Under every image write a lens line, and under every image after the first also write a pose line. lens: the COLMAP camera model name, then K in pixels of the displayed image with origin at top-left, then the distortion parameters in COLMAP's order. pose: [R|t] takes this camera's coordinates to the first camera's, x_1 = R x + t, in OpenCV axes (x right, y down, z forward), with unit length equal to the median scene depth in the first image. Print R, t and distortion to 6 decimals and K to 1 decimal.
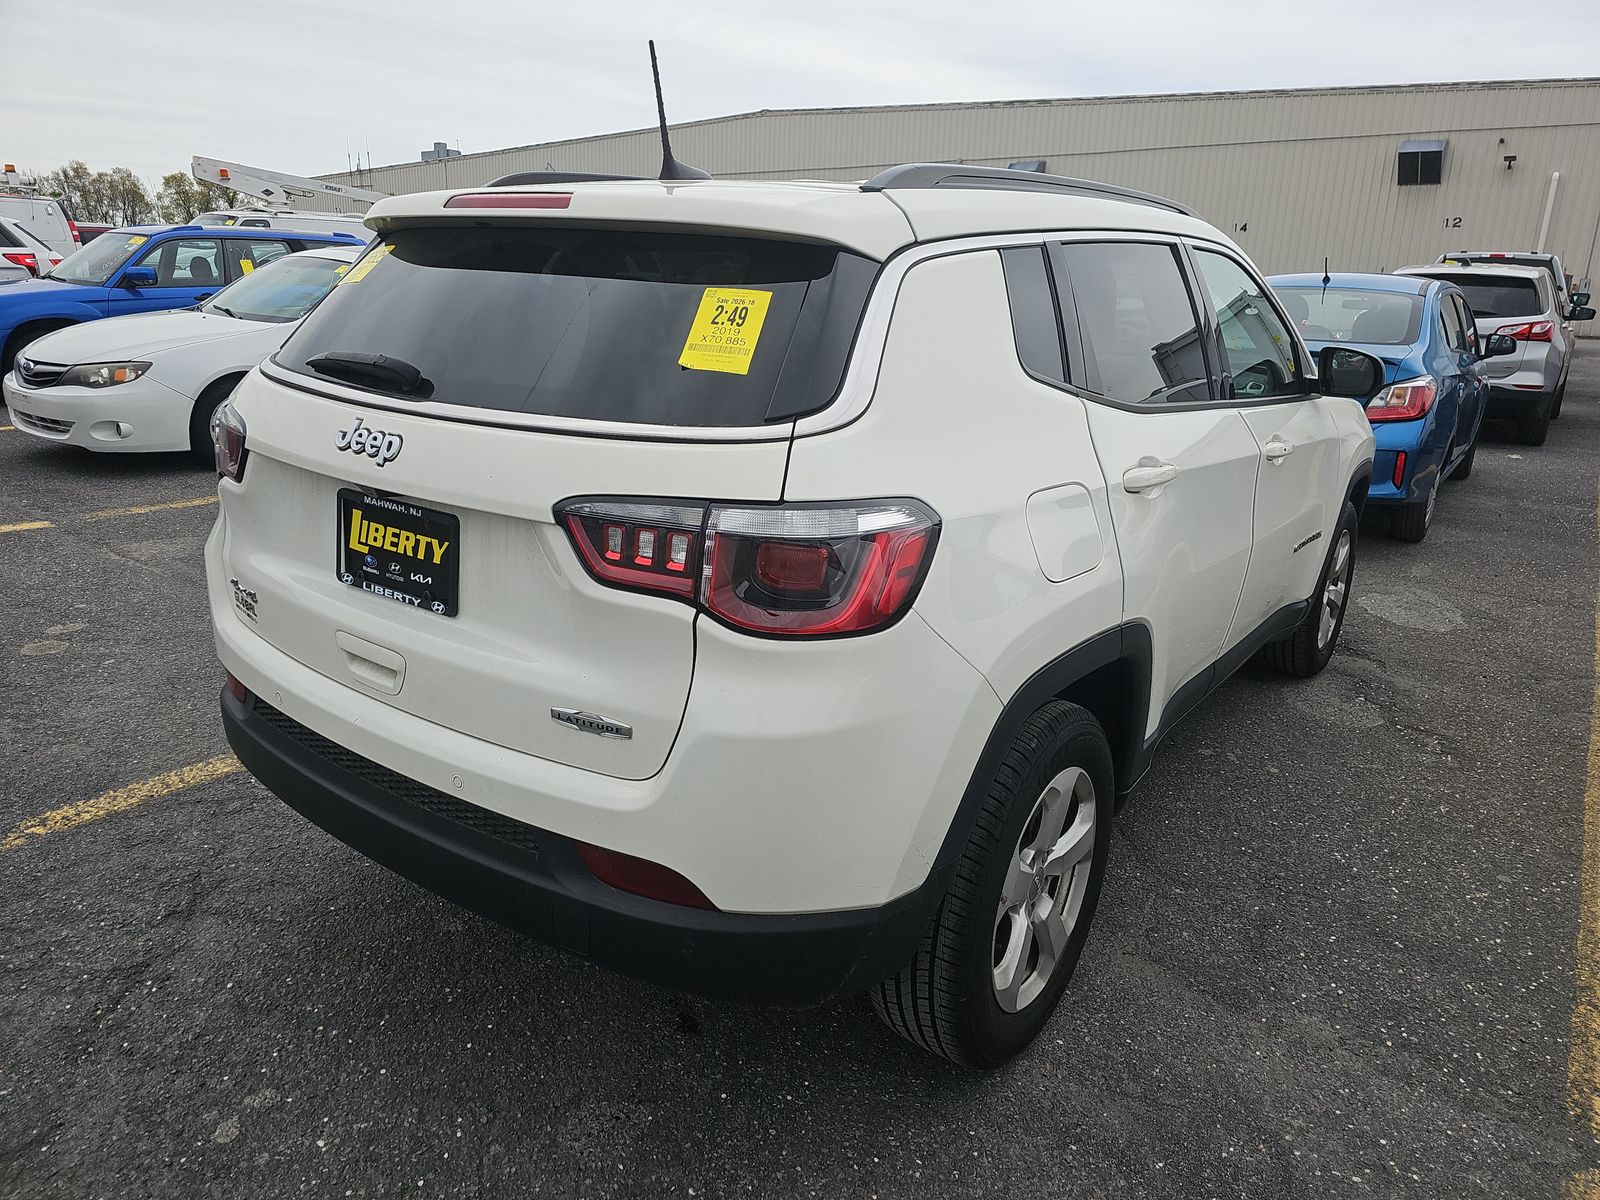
lens RADIAL K [[1070.7, 0, 800.0], [0, 1070.7, 600.0], [0, 0, 1]] dist [0.065970, -0.059564]
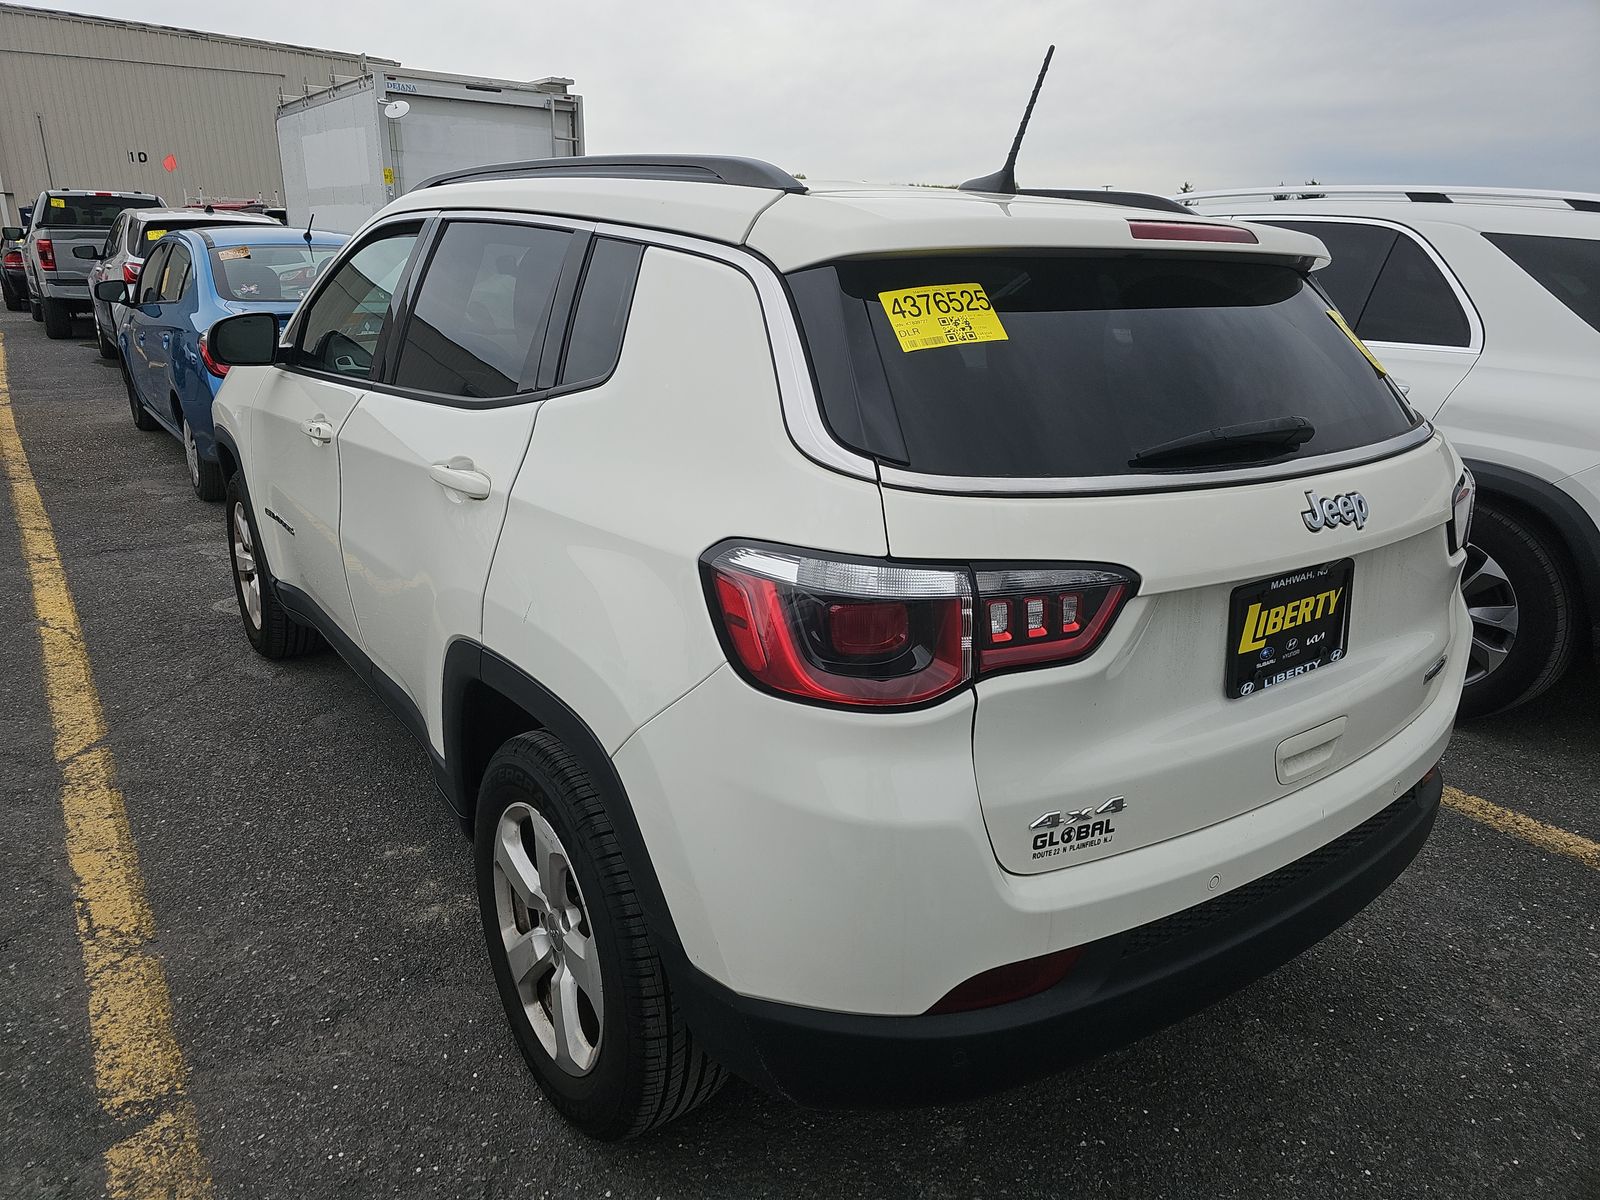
lens RADIAL K [[1070.7, 0, 800.0], [0, 1070.7, 600.0], [0, 0, 1]] dist [0.065970, -0.059564]
pose [[0.300226, -0.322060, 0.897854, -1.331203], [0.266712, 0.932076, 0.245152, -0.406135], [-0.915822, 0.165867, 0.365730, 1.058179]]
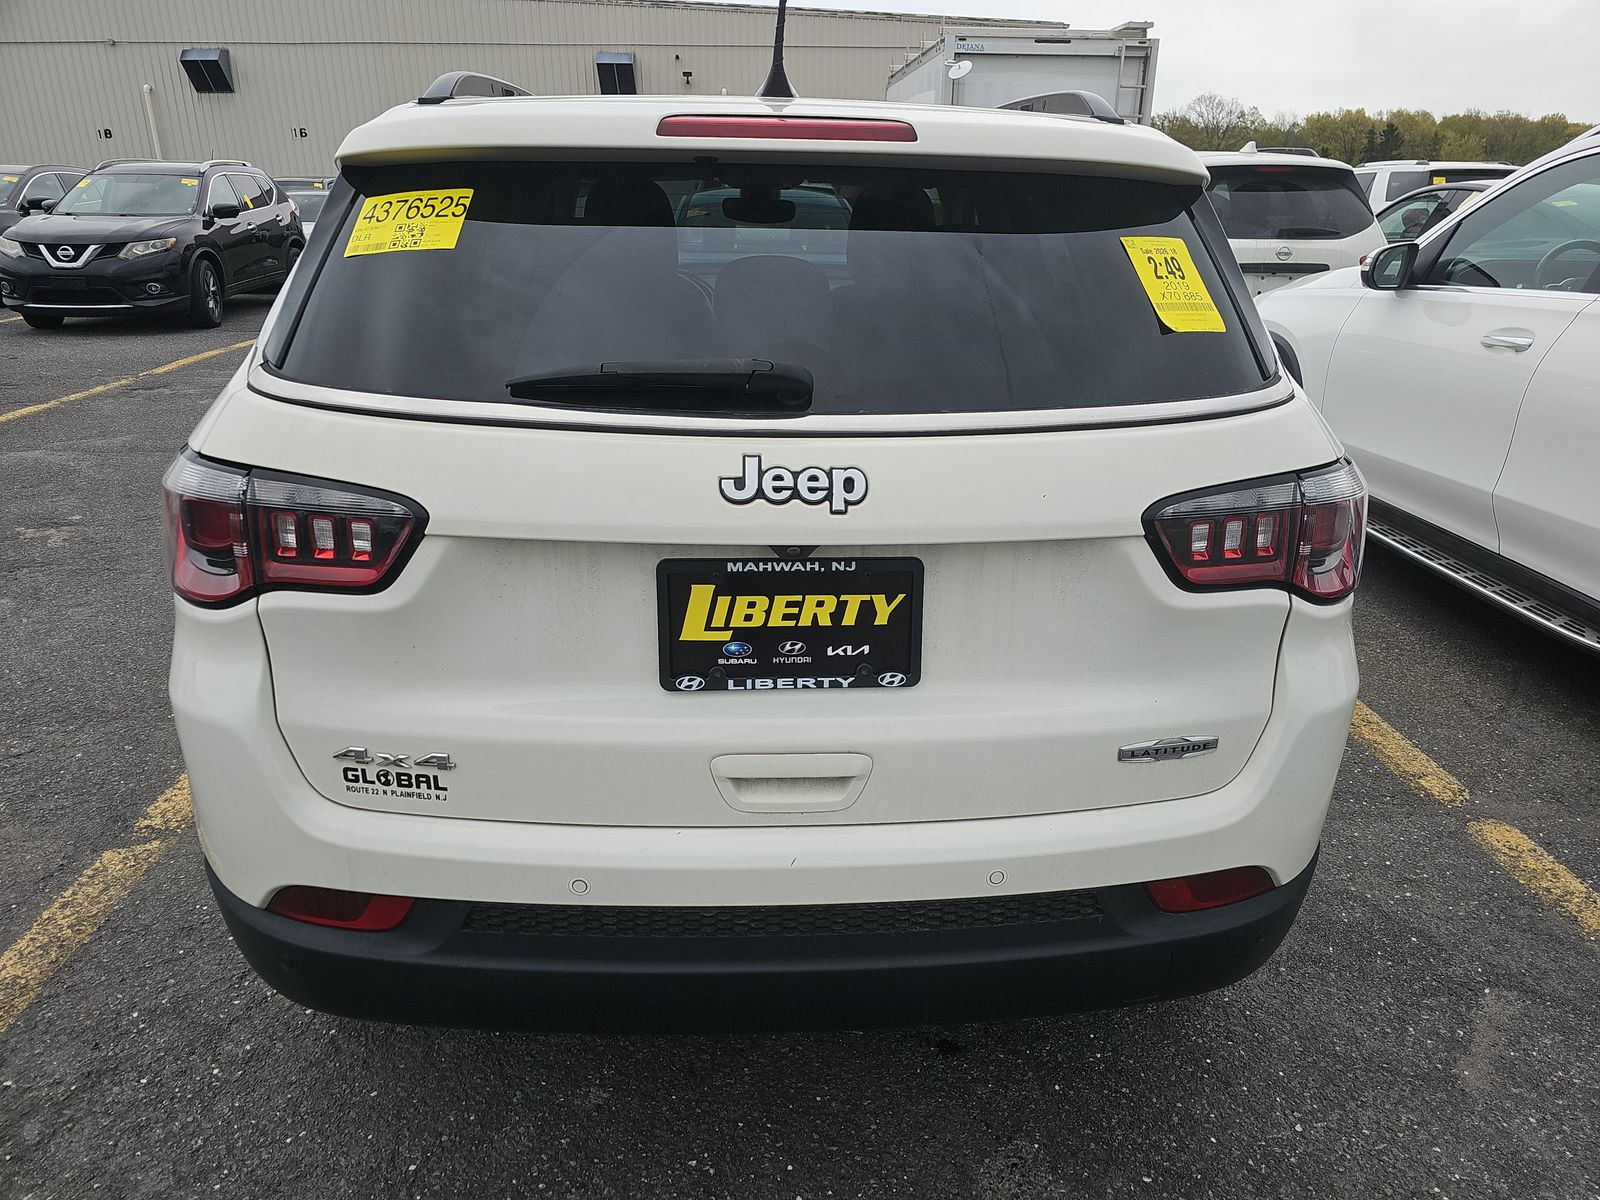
lens RADIAL K [[1070.7, 0, 800.0], [0, 1070.7, 600.0], [0, 0, 1]] dist [0.065970, -0.059564]
pose [[0.767036, -0.246991, 0.592158, -0.809307], [0.199851, 0.968993, 0.145299, -0.169269], [-0.609685, 0.006894, 0.792614, 0.425280]]
